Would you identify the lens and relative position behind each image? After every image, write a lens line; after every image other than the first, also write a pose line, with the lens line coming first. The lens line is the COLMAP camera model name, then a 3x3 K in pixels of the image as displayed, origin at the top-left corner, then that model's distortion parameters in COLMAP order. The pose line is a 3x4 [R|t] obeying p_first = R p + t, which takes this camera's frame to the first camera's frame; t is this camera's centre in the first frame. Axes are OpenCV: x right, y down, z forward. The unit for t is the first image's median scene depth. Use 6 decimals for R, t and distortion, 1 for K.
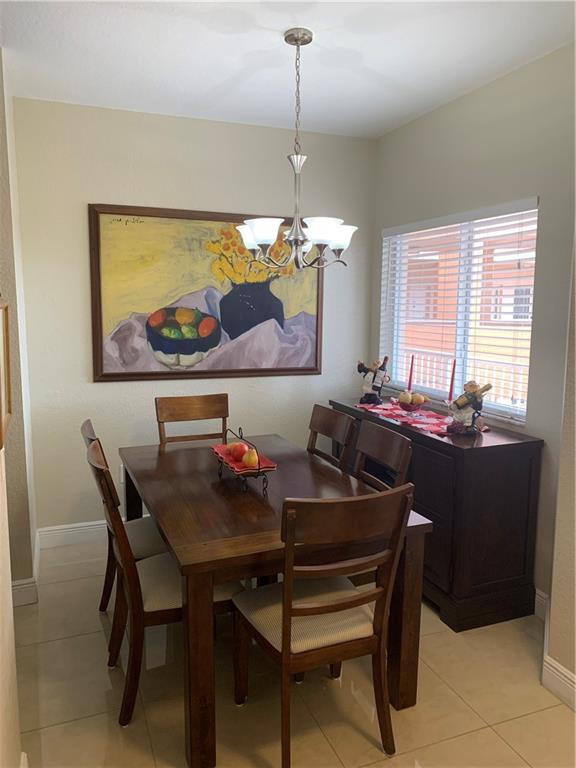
lens RADIAL K [[582.2, 0, 288.0], [0, 582.2, 384.0], [0, 0, 1]] dist [0.078569, -0.000047]
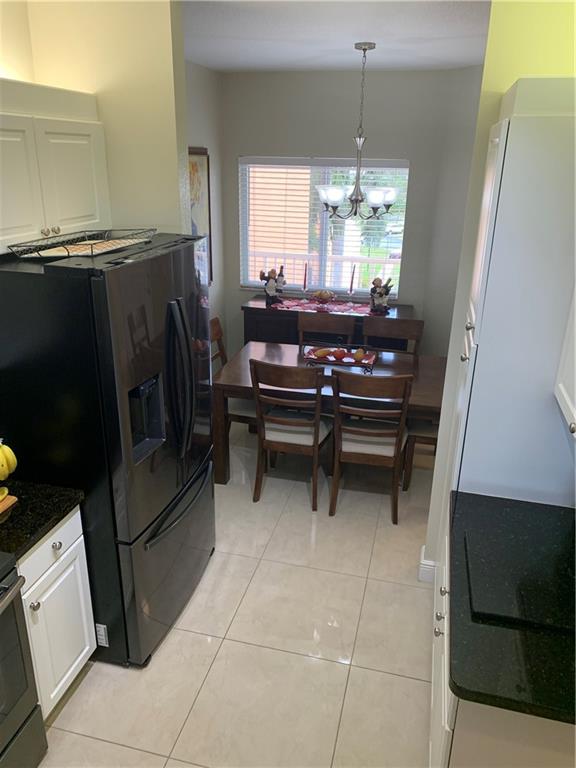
lens RADIAL K [[588.1, 0, 288.0], [0, 588.1, 384.0], [0, 0, 1]] dist [0.025475, 0.000729]
pose [[0.588058, -0.282764, 0.757781, -0.984805], [0.088689, 0.953792, 0.287079, -0.187324], [-0.803942, -0.101612, 0.585963, 0.196774]]
